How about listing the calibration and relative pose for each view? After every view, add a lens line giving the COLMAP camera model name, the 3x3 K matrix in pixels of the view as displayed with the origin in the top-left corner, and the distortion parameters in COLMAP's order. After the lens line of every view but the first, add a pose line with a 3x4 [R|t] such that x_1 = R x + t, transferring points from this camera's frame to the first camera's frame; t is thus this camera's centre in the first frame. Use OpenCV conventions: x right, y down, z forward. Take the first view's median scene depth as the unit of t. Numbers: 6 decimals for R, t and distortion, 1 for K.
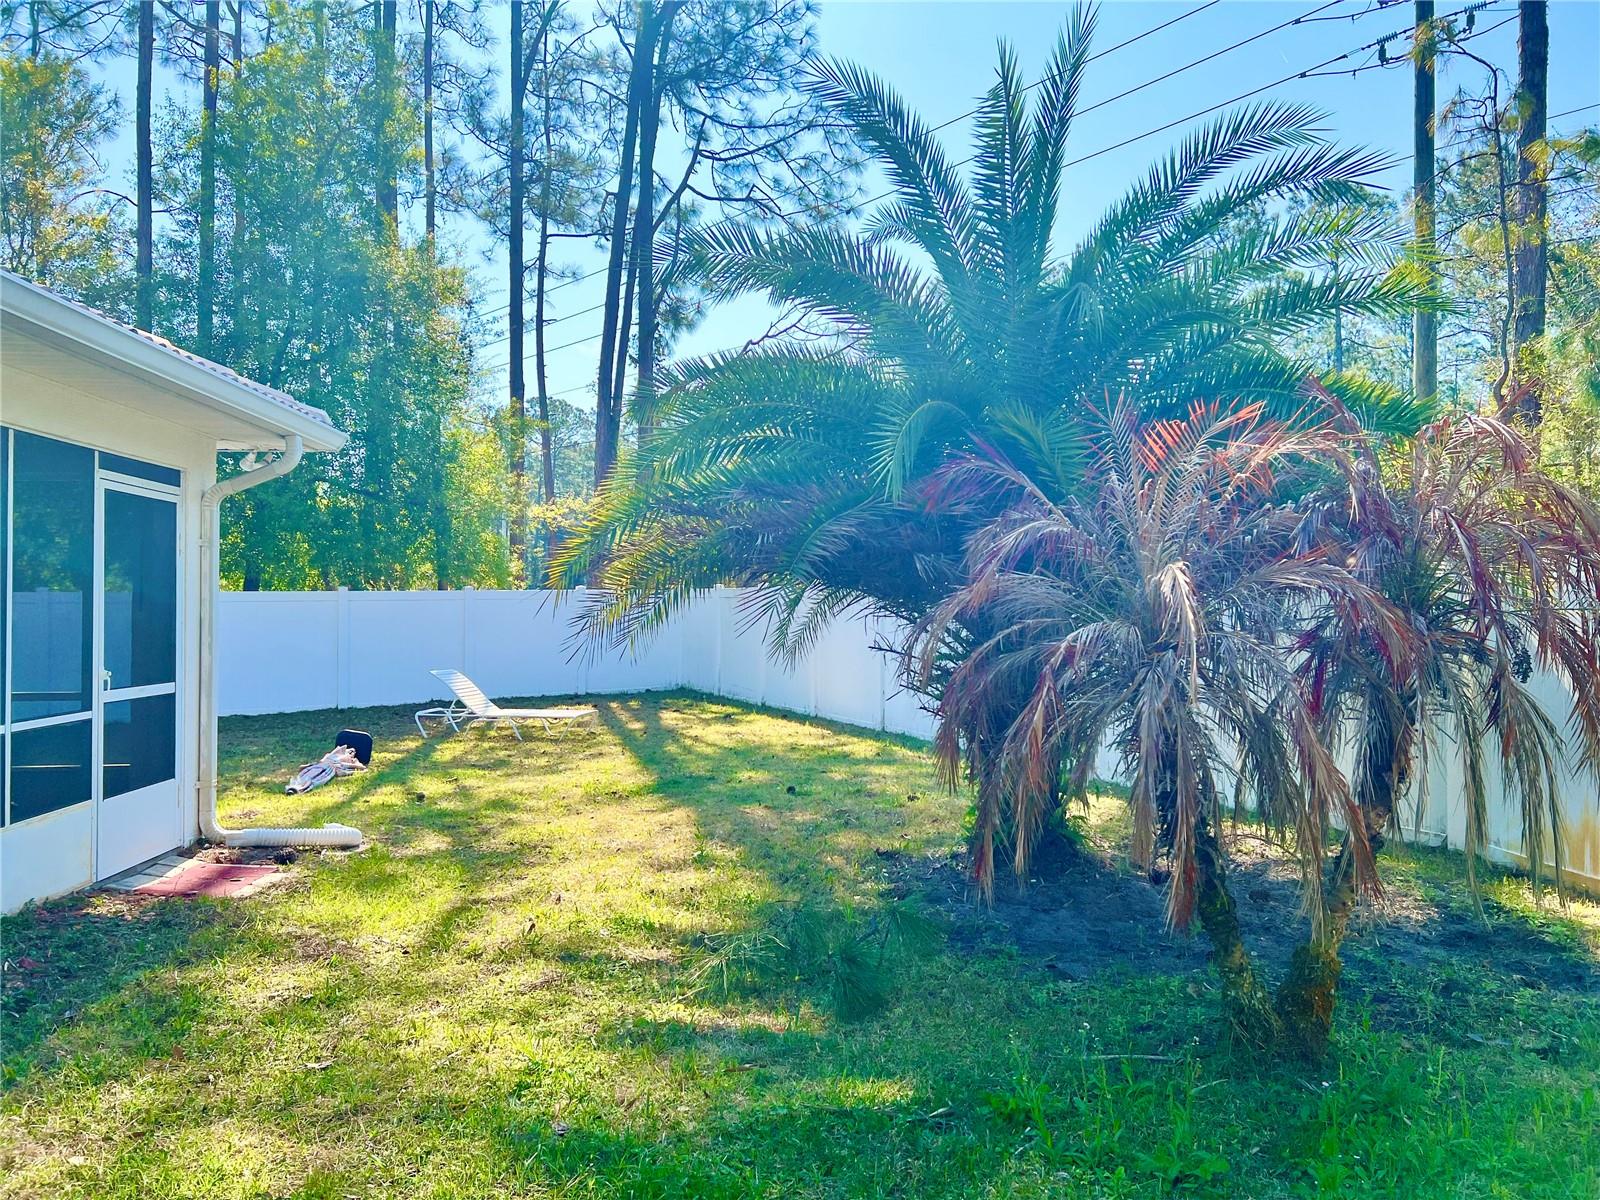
lens RADIAL K [[1202.0, 0, 805.9], [0, 1202.0, 600.0], [0, 0, 1]] dist [0.030424, -0.038738]
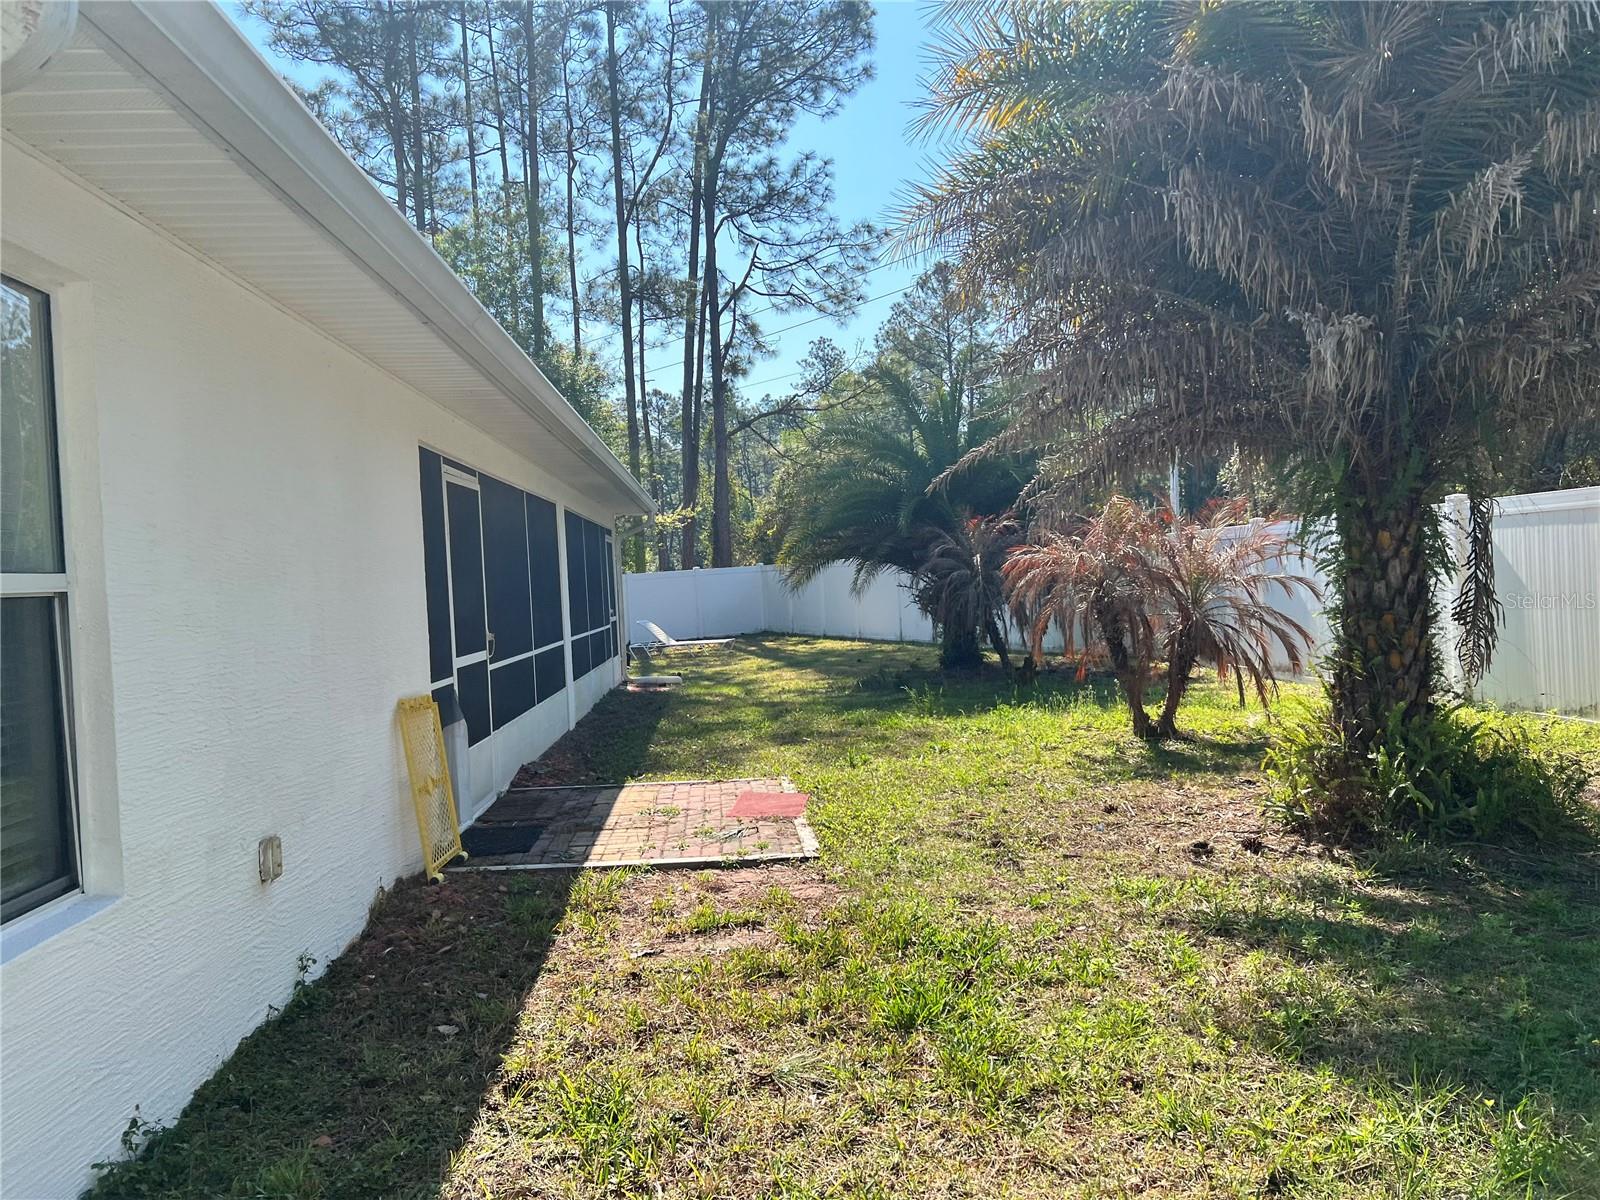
lens RADIAL K [[1202.0, 0, 790.5], [0, 1202.0, 599.9], [0, 0, 1]] dist [0.030424, -0.038738]
pose [[0.998641, -0.049031, -0.017681, -0.038689], [0.049470, 0.998454, 0.025360, -0.001770], [0.016410, -0.026201, 0.999522, -0.463448]]
